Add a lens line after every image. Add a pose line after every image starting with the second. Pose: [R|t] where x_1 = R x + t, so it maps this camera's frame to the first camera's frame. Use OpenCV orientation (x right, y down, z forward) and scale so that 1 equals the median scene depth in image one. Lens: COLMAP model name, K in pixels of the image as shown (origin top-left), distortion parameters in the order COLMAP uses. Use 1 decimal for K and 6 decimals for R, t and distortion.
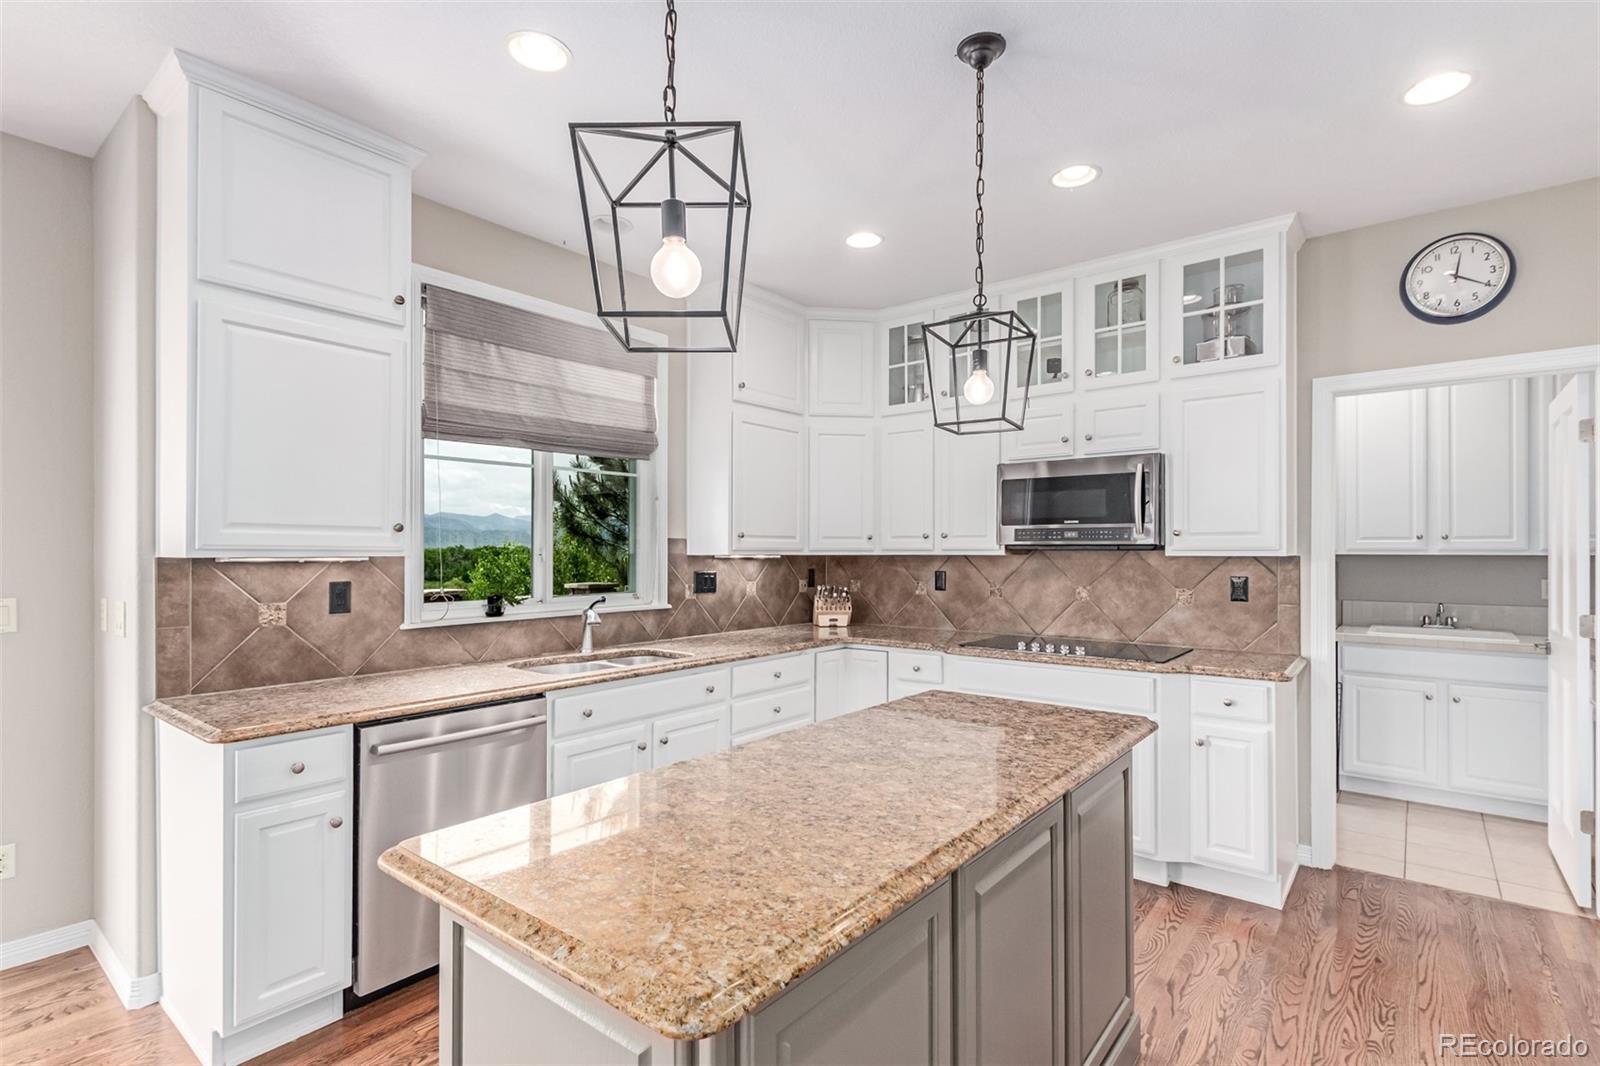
lens RADIAL K [[763.3, 0, 784.4], [0, 763.3, 552.8], [0, 0, 1]] dist [0.008204, -0.000770]
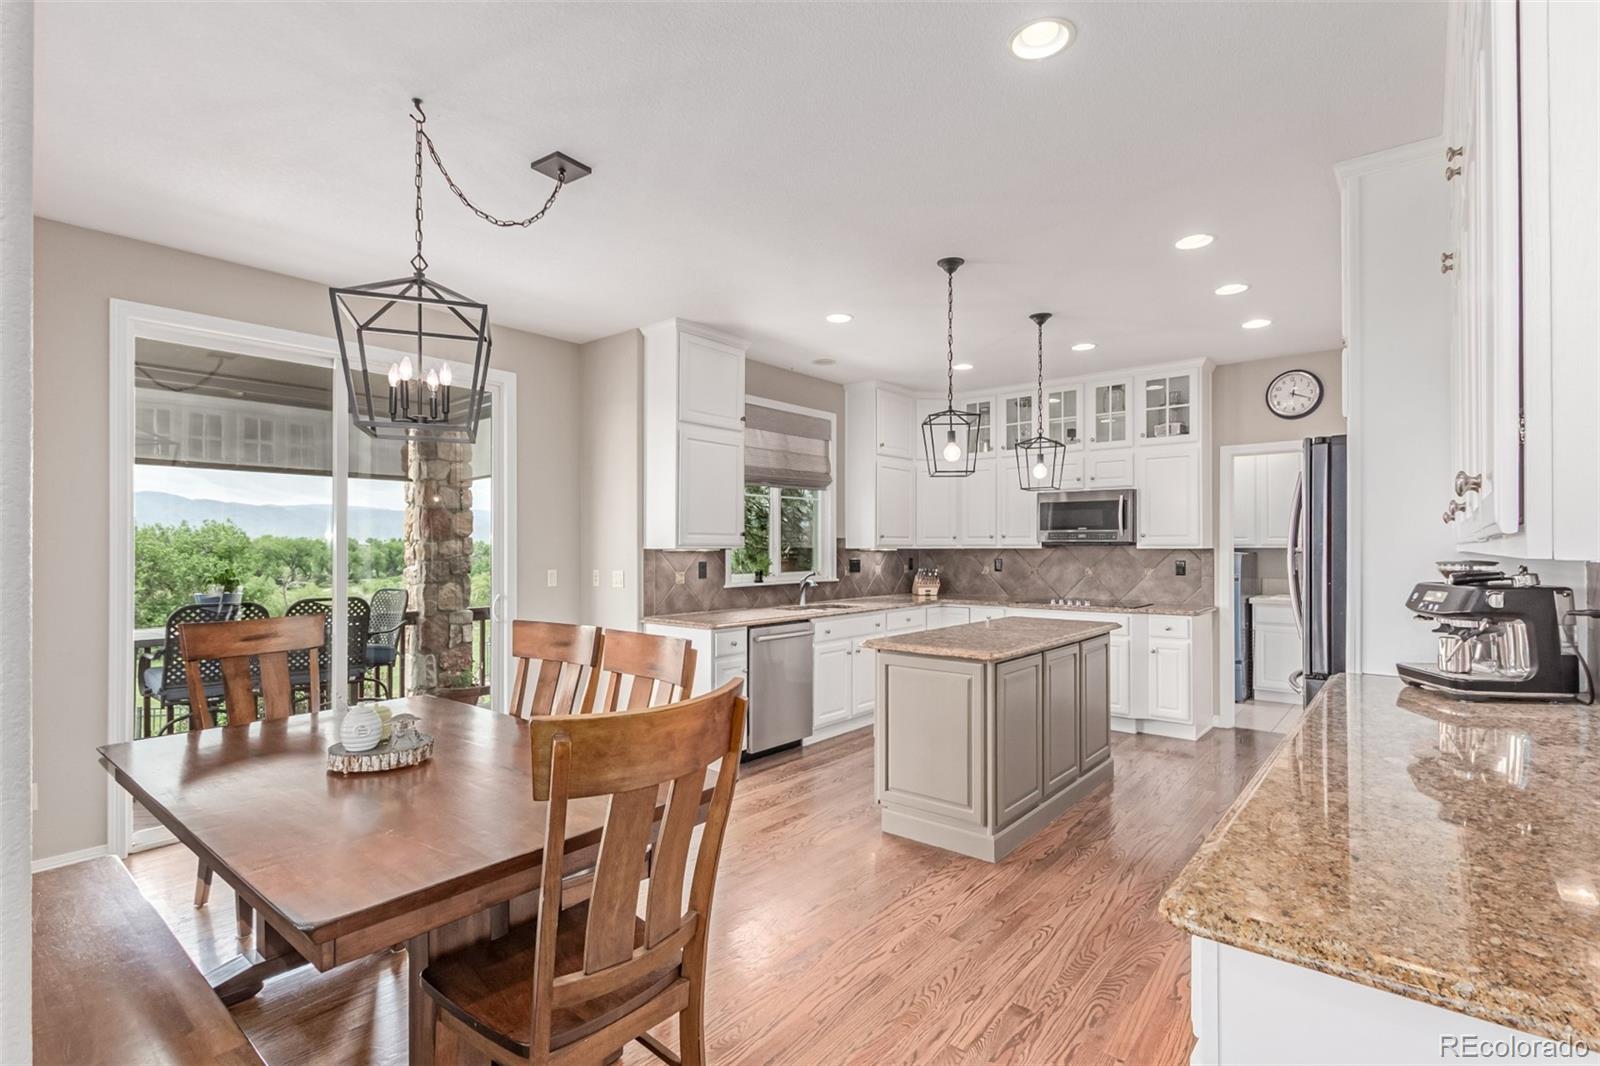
lens RADIAL K [[763.3, 0, 806.9], [0, 763.3, 545.9], [0, 0, 1]] dist [0.008204, -0.000770]
pose [[0.999929, -0.000644, 0.011901, -0.259265], [0.000679, 0.999995, -0.002975, 0.002737], [-0.011899, 0.002983, 0.999925, -0.697994]]
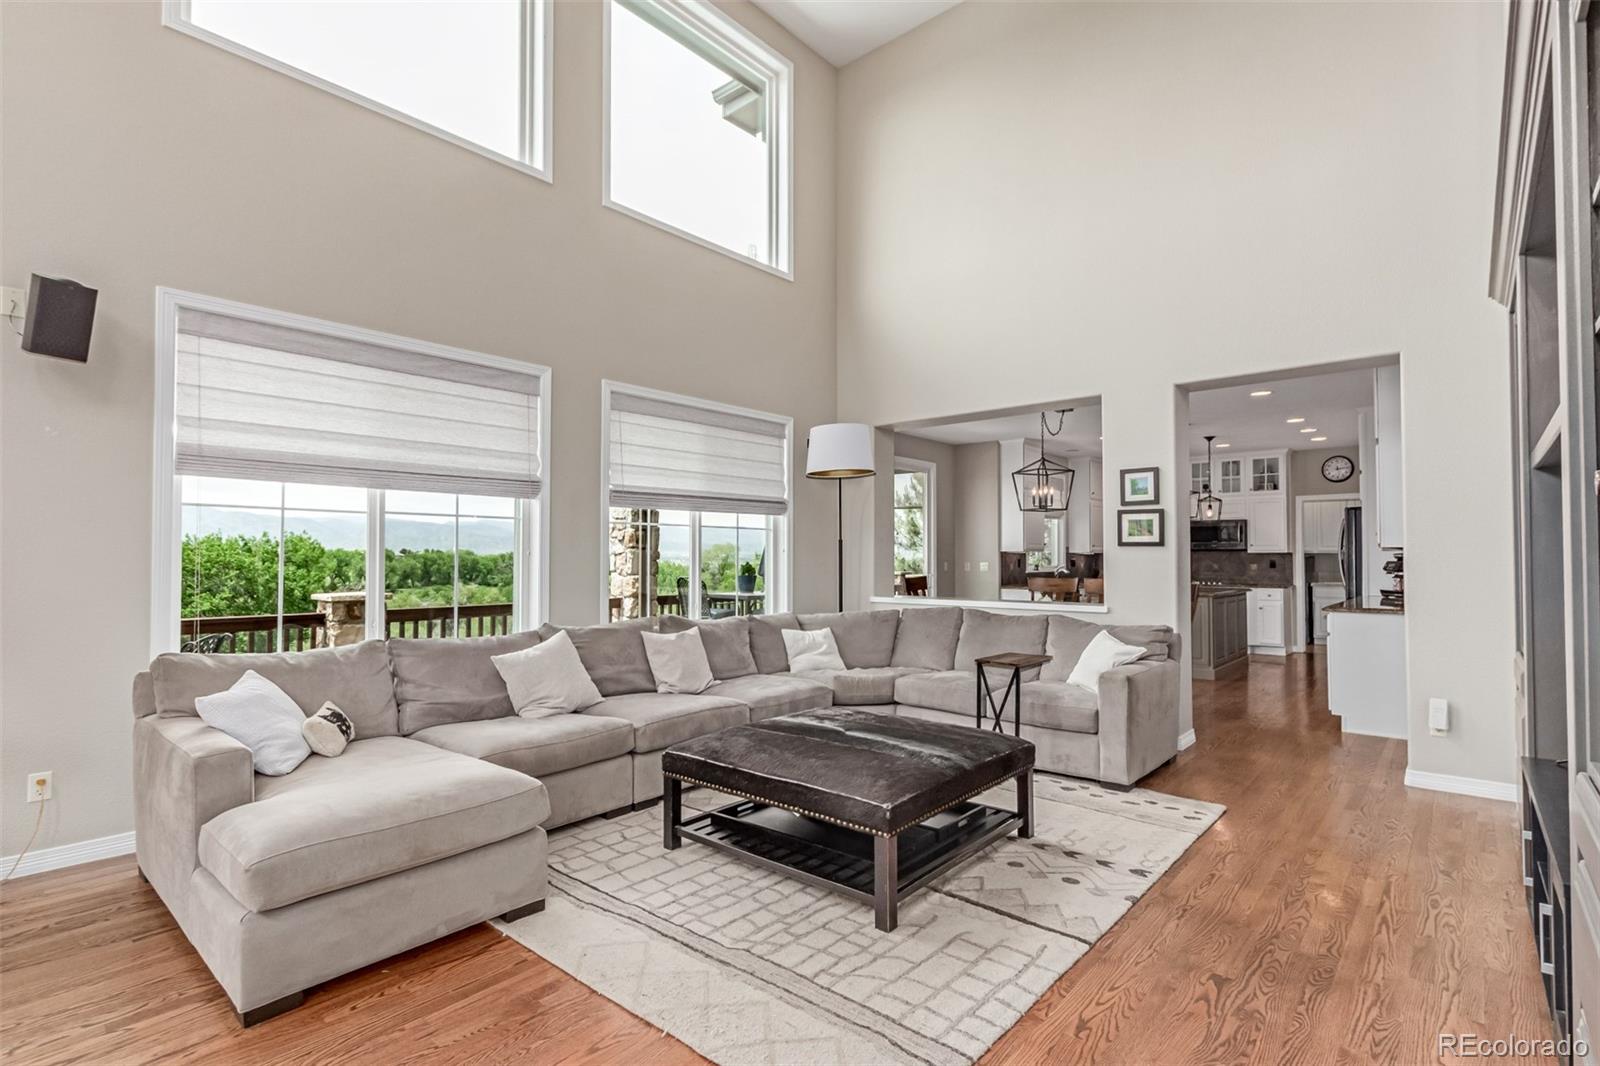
lens RADIAL K [[763.3, 0, 799.6], [0, 763.3, 541.8], [0, 0, 1]] dist [0.008204, -0.000770]
pose [[0.999635, 0.001741, -0.026952, -1.199377], [-0.002385, 0.999711, -0.023901, 0.036873], [0.026903, 0.023957, 0.999351, -2.087237]]
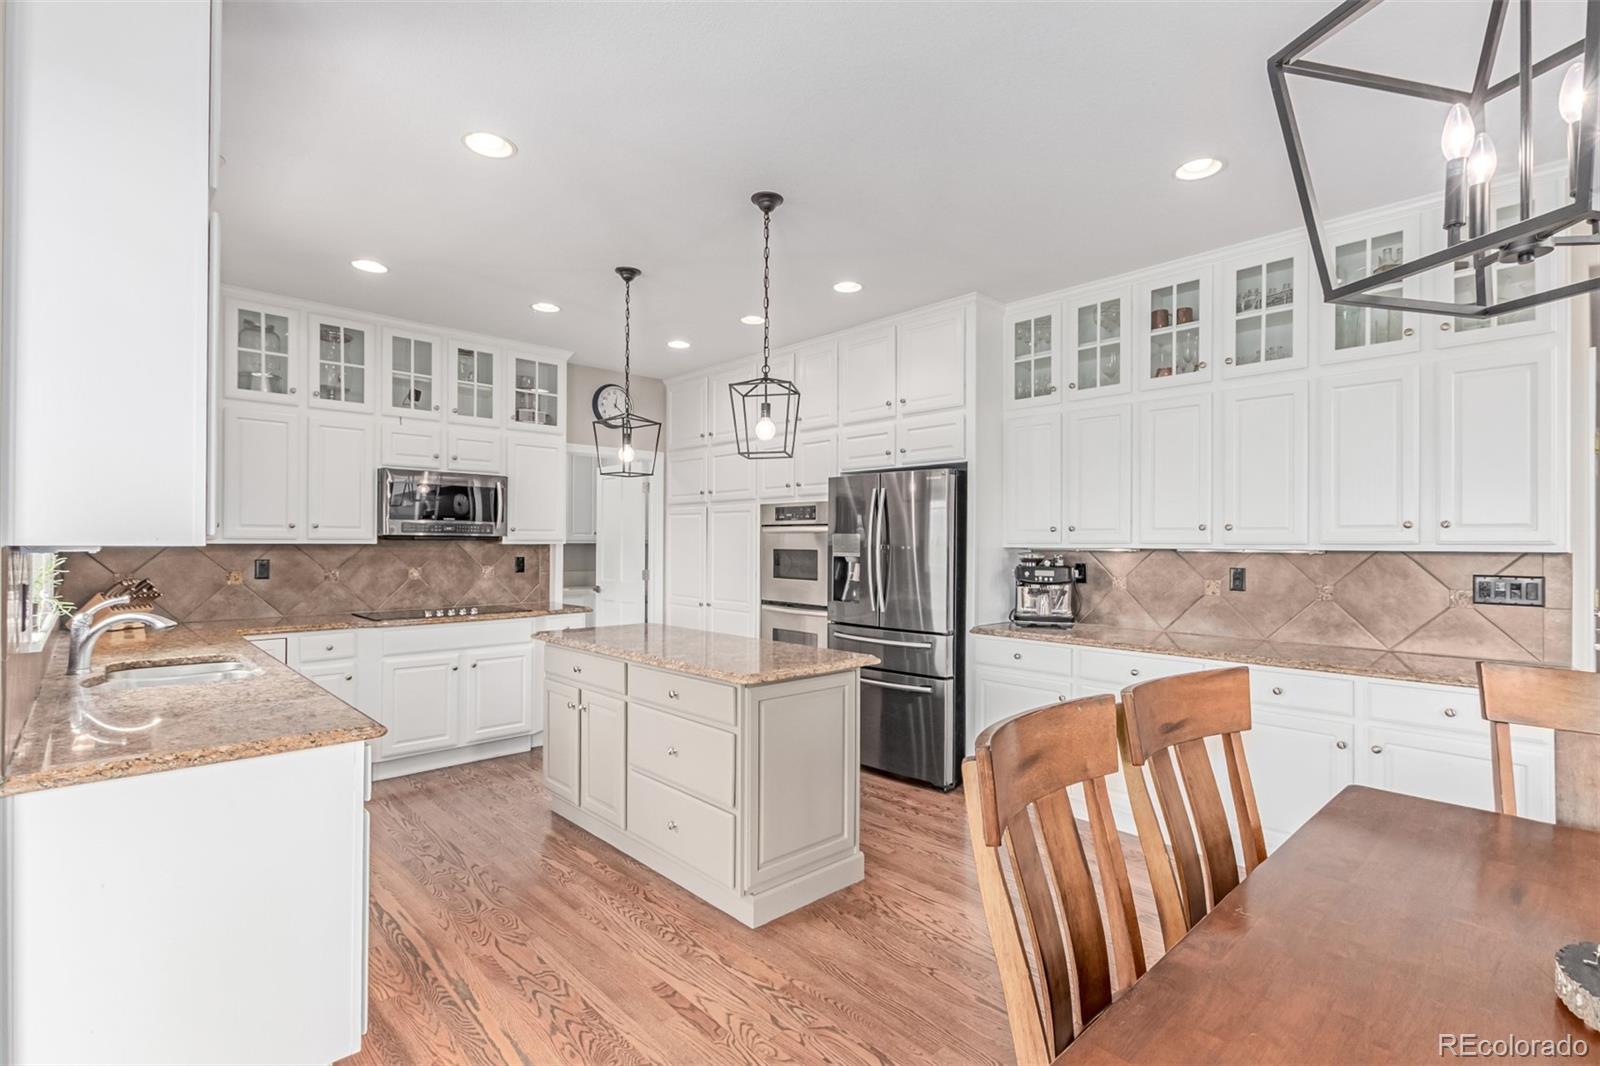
lens RADIAL K [[763.3, 0, 802.0], [0, 763.3, 534.3], [0, 0, 1]] dist [0.008204, -0.000770]
pose [[0.112382, 0.009770, 0.993617, -0.926751], [-0.001348, 0.999952, -0.009680, -0.001107], [-0.993664, -0.000251, 0.112390, 0.237373]]
